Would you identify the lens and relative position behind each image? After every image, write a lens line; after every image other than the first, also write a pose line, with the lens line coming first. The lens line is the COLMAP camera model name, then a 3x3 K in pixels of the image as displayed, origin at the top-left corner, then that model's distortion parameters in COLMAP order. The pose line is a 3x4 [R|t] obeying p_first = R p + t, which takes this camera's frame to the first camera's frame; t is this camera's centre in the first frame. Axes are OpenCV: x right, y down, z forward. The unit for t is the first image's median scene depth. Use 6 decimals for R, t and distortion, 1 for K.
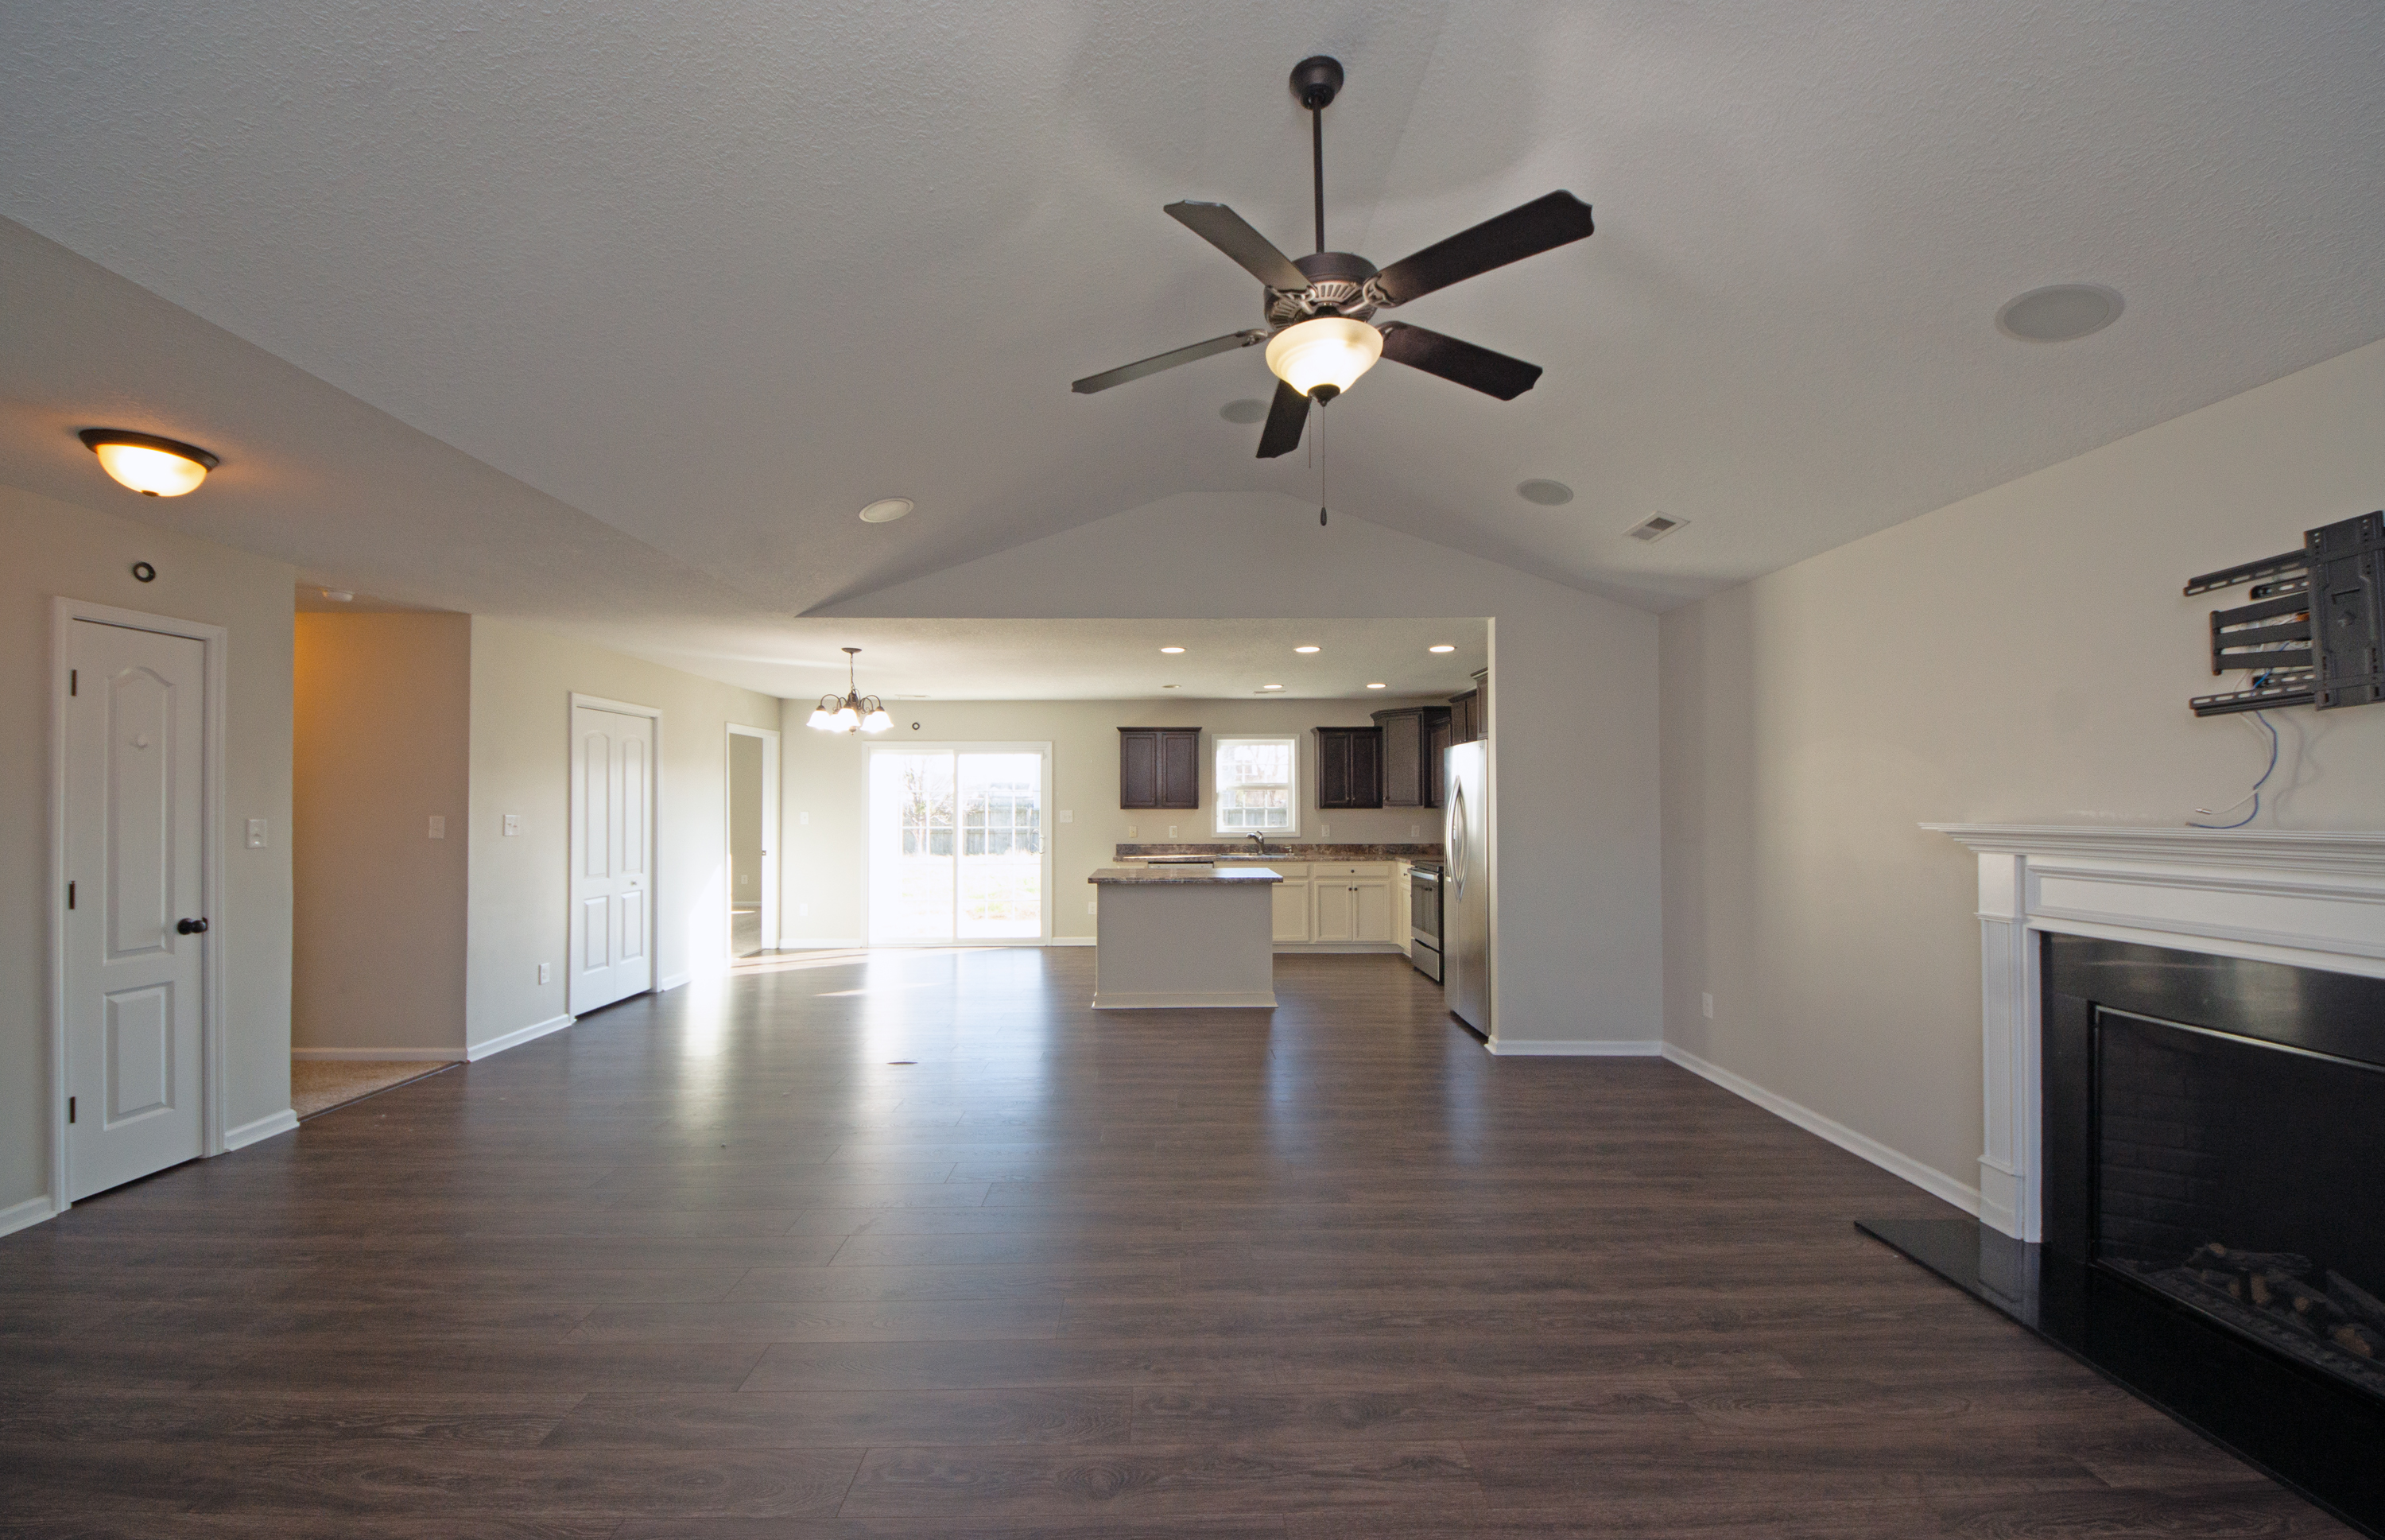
lens RADIAL K [[881.3, 0, 1189.7], [0, 881.3, 802.1], [0, 0, 1]] dist [0.018583, -0.012442]
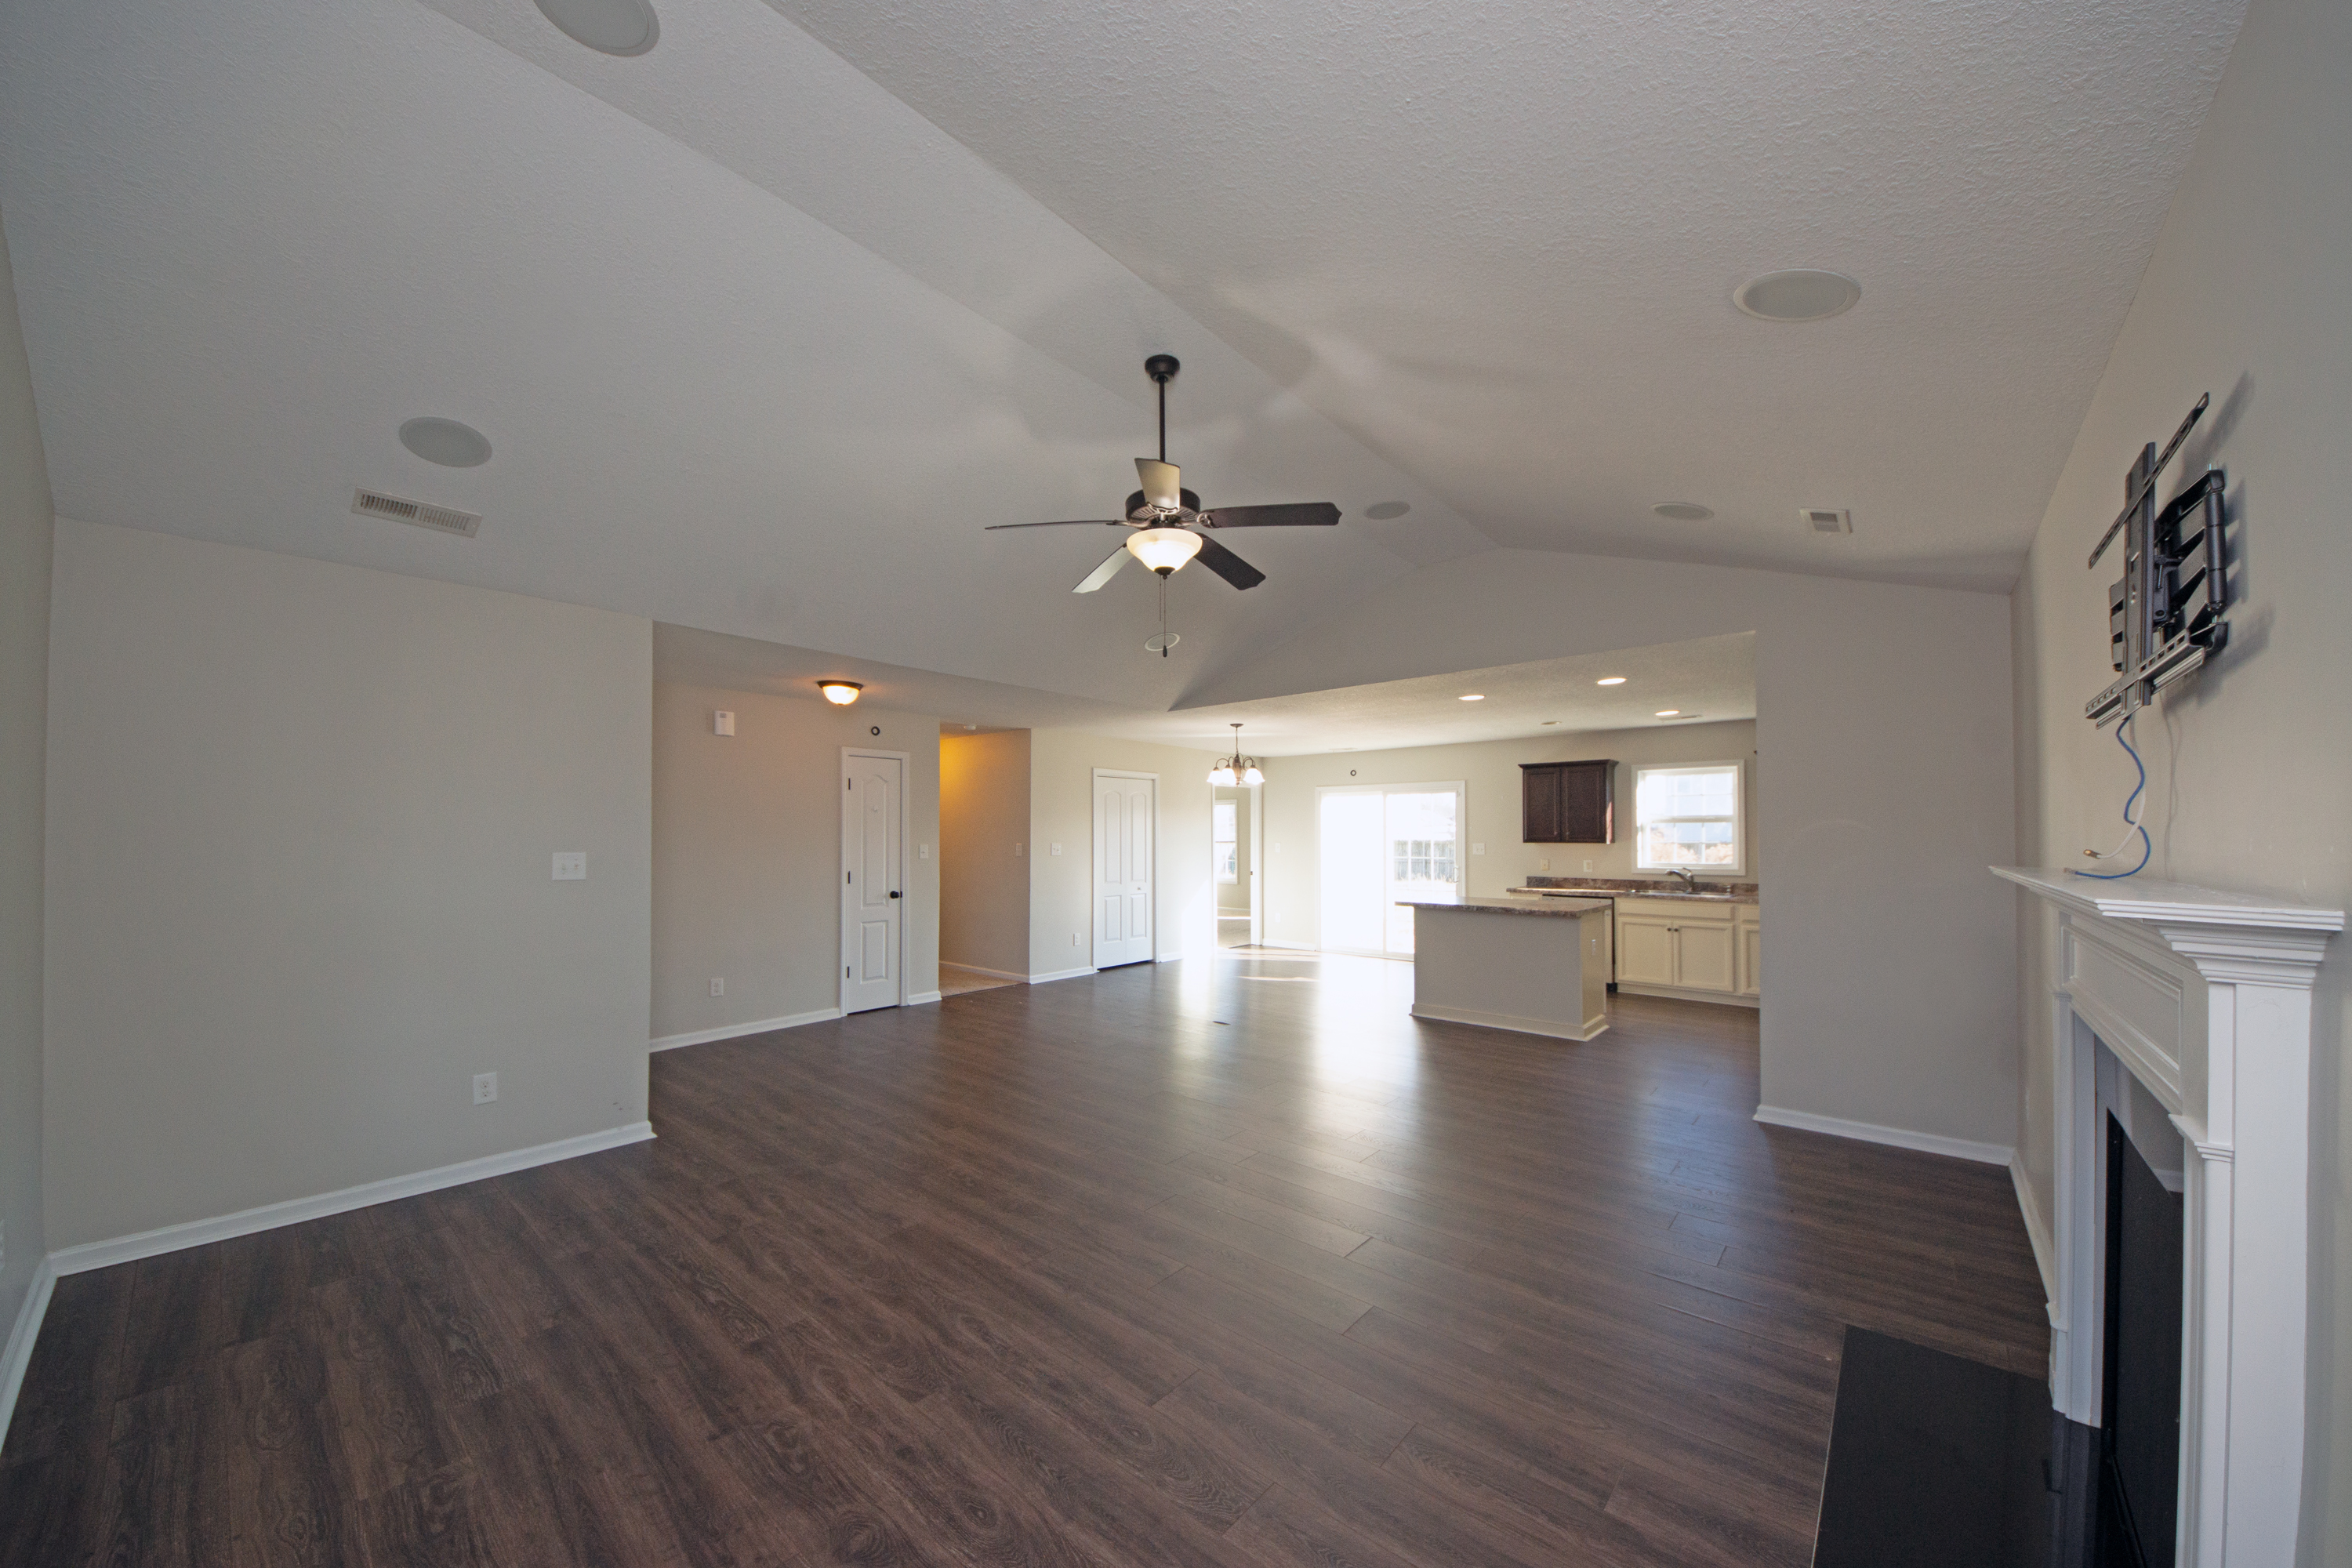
lens RADIAL K [[824.5, 0, 1189.6], [0, 824.5, 833.7], [0, 0, 1]] dist [0.020425, -0.000050]
pose [[0.740242, 0.000379, -0.672341, 0.421486], [-0.000455, 1.000000, 0.000063, -0.003784], [0.672341, 0.000259, 0.740242, 0.004188]]
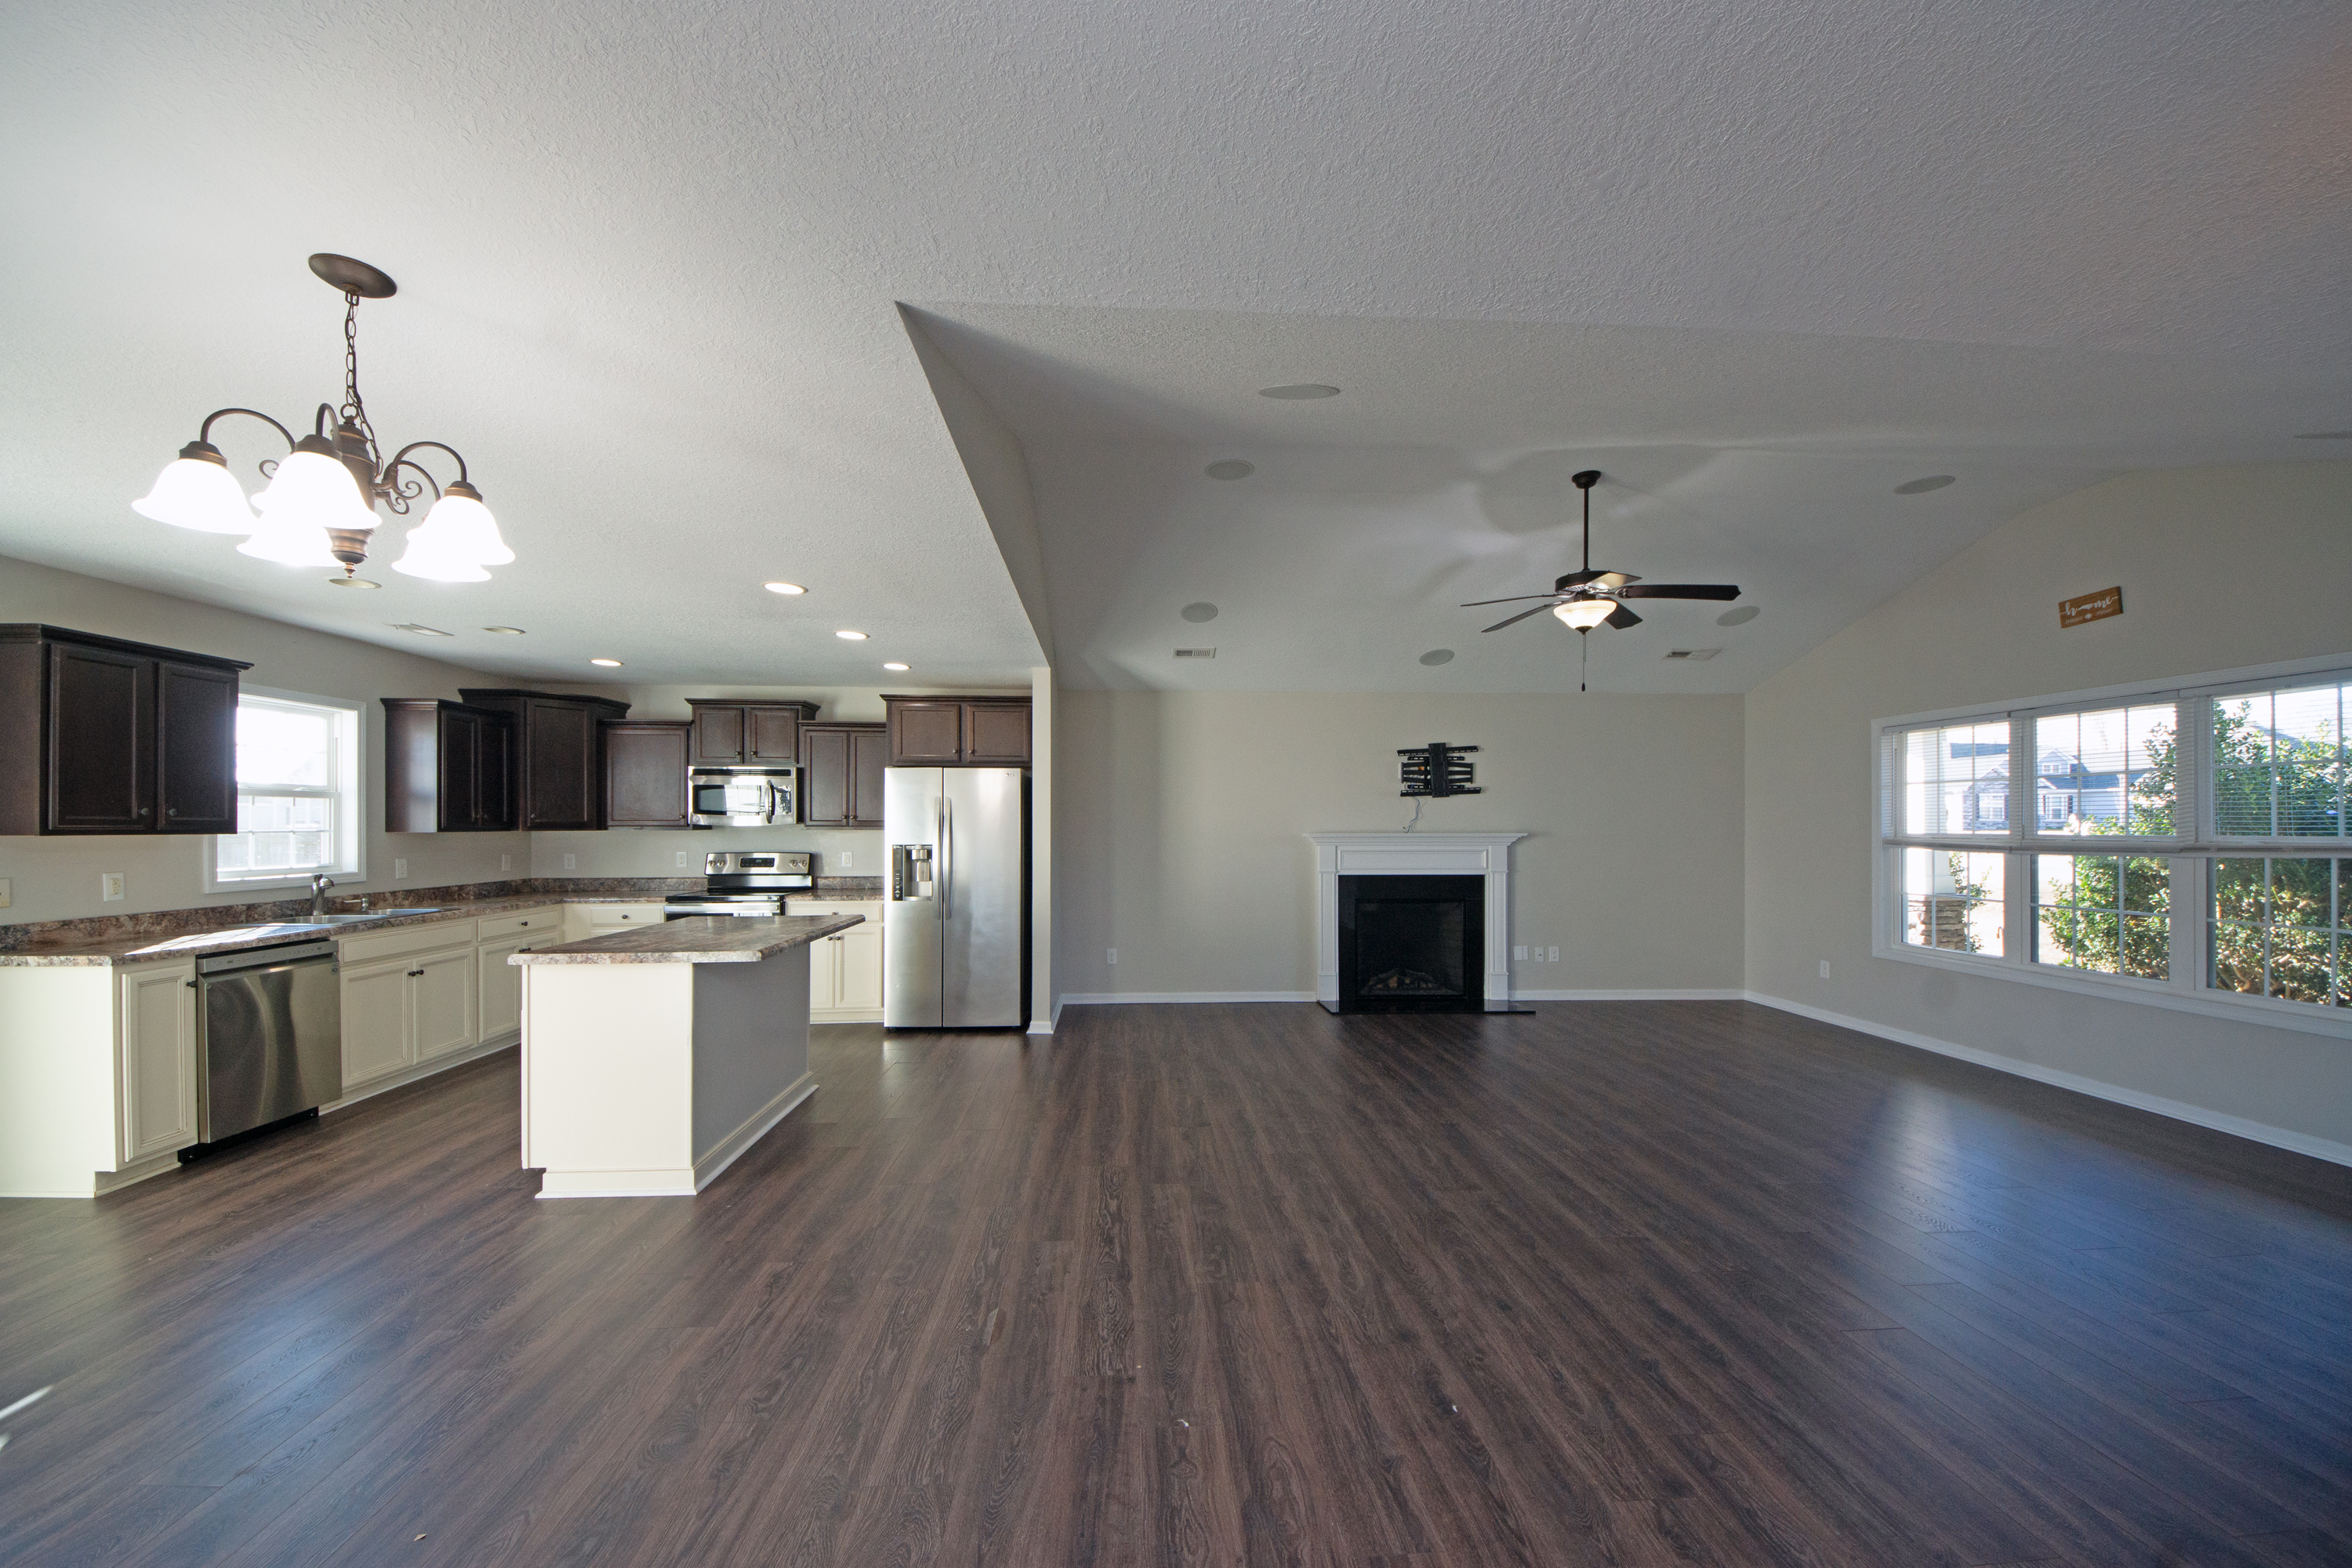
lens RADIAL K [[803.2, 0, 1168.8], [0, 803.2, 825.7], [0, 0, 1]] dist [0.000084, -0.000022]
pose [[-0.025967, 0.003685, 0.999656, -0.640168], [-0.001774, 0.999991, -0.003732, 0.006703], [-0.999661, -0.001870, -0.025960, 0.747845]]
